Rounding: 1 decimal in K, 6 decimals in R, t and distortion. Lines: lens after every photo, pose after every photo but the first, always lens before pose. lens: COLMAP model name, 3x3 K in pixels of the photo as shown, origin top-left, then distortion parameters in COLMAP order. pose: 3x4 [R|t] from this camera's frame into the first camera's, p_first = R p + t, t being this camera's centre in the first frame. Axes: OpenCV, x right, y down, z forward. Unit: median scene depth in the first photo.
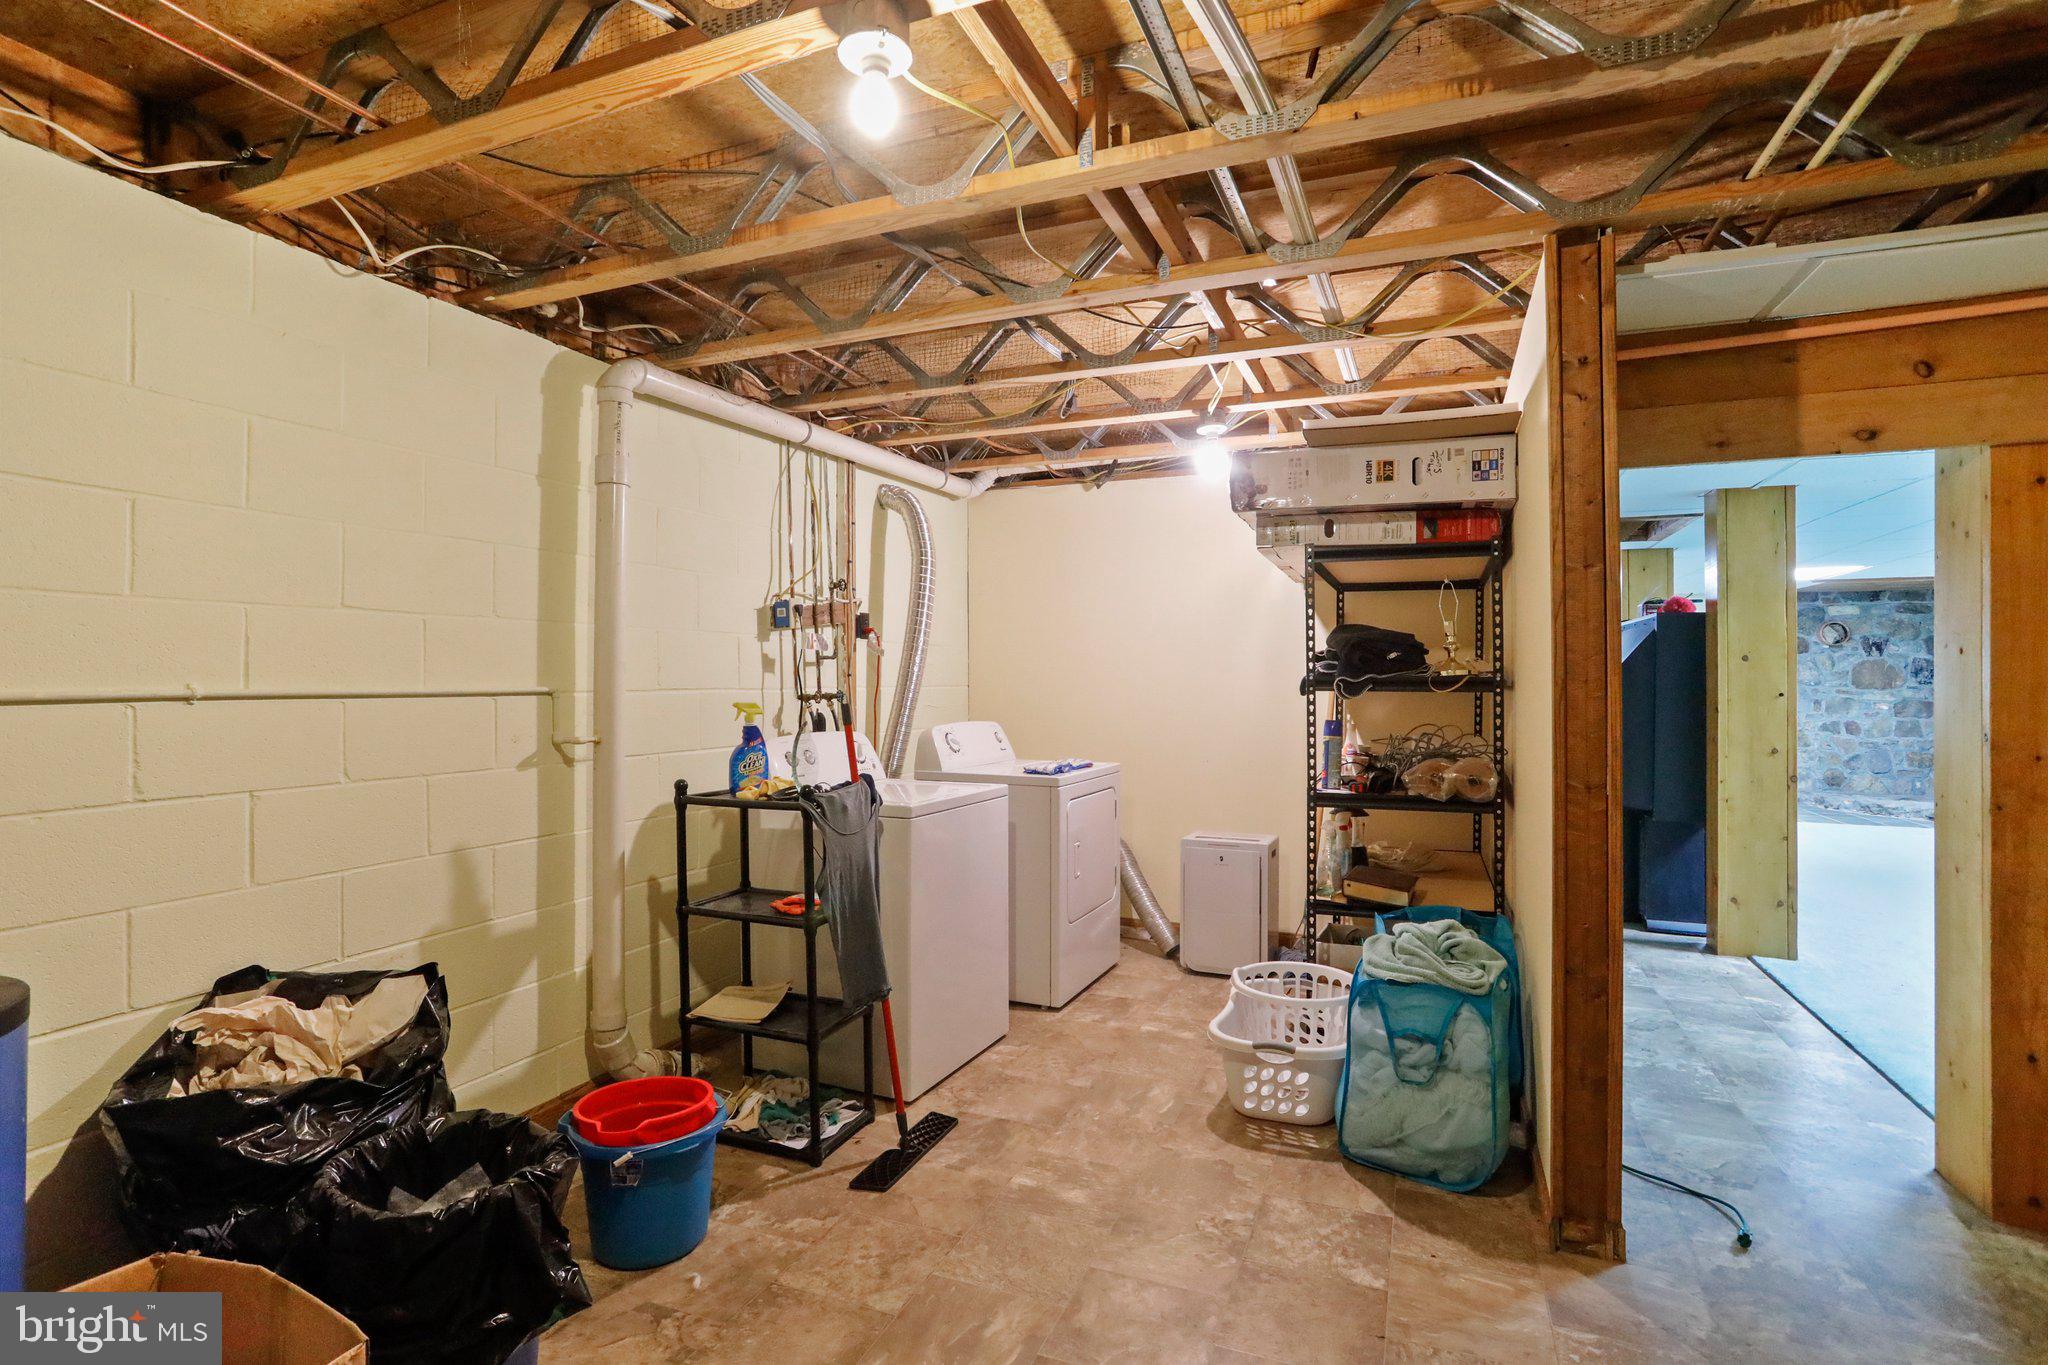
lens RADIAL K [[987.2, 0, 1014.9], [0, 987.2, 671.8], [0, 0, 1]] dist [-0.059607, 0.032902]
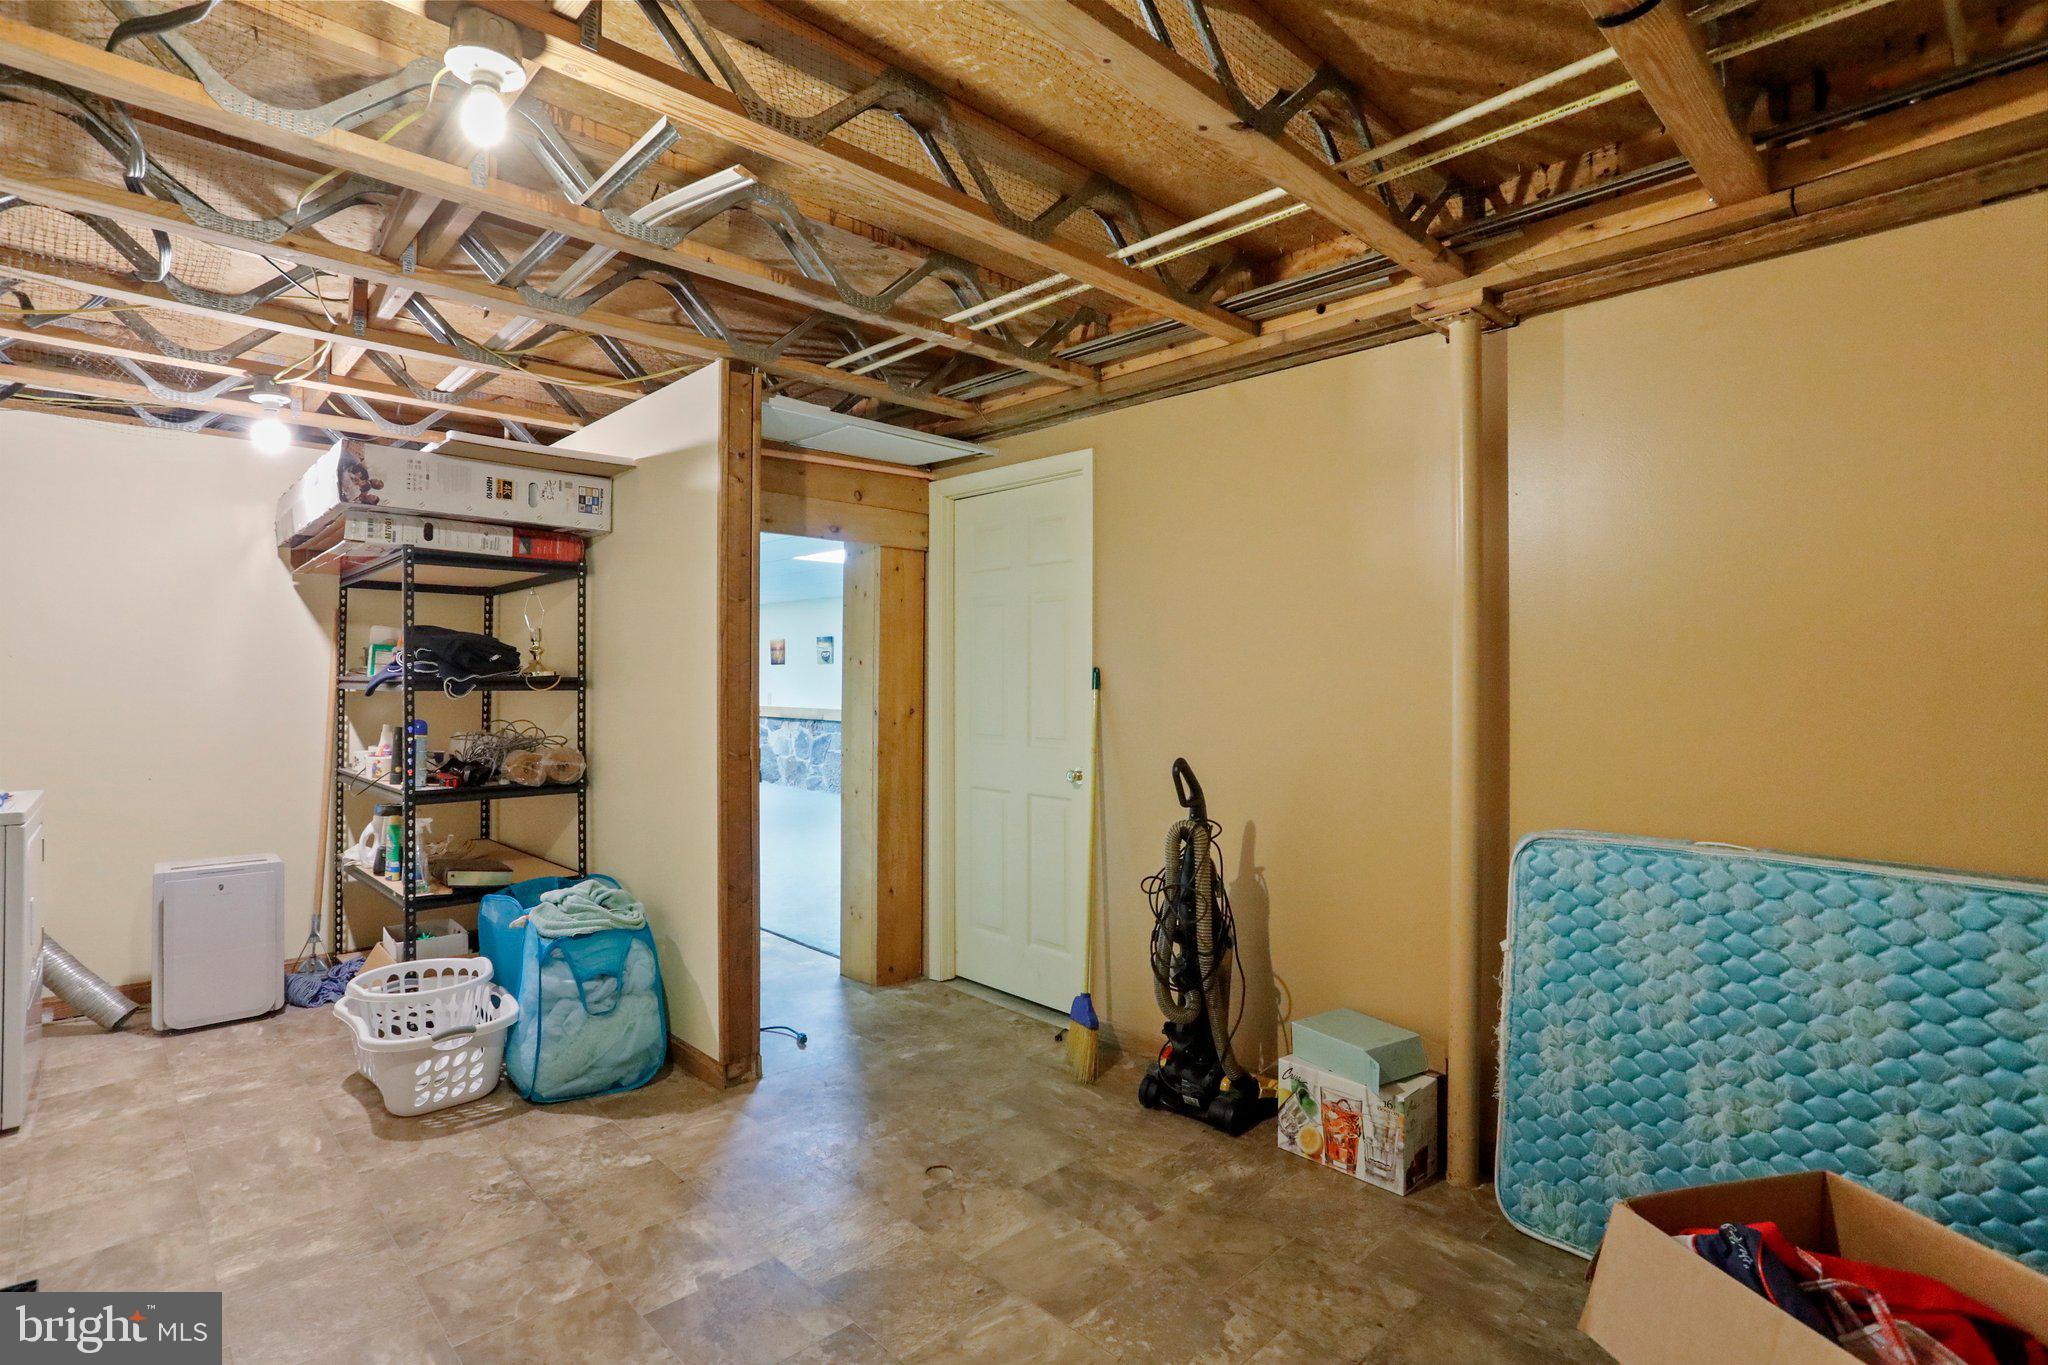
lens RADIAL K [[987.2, 0, 1014.9], [0, 987.2, 671.8], [0, 0, 1]] dist [-0.059607, 0.032902]
pose [[0.406560, 0.005317, 0.913609, -0.468812], [-0.006761, 0.999973, -0.002811, -0.001972], [-0.913599, -0.005034, 0.406585, 0.038756]]
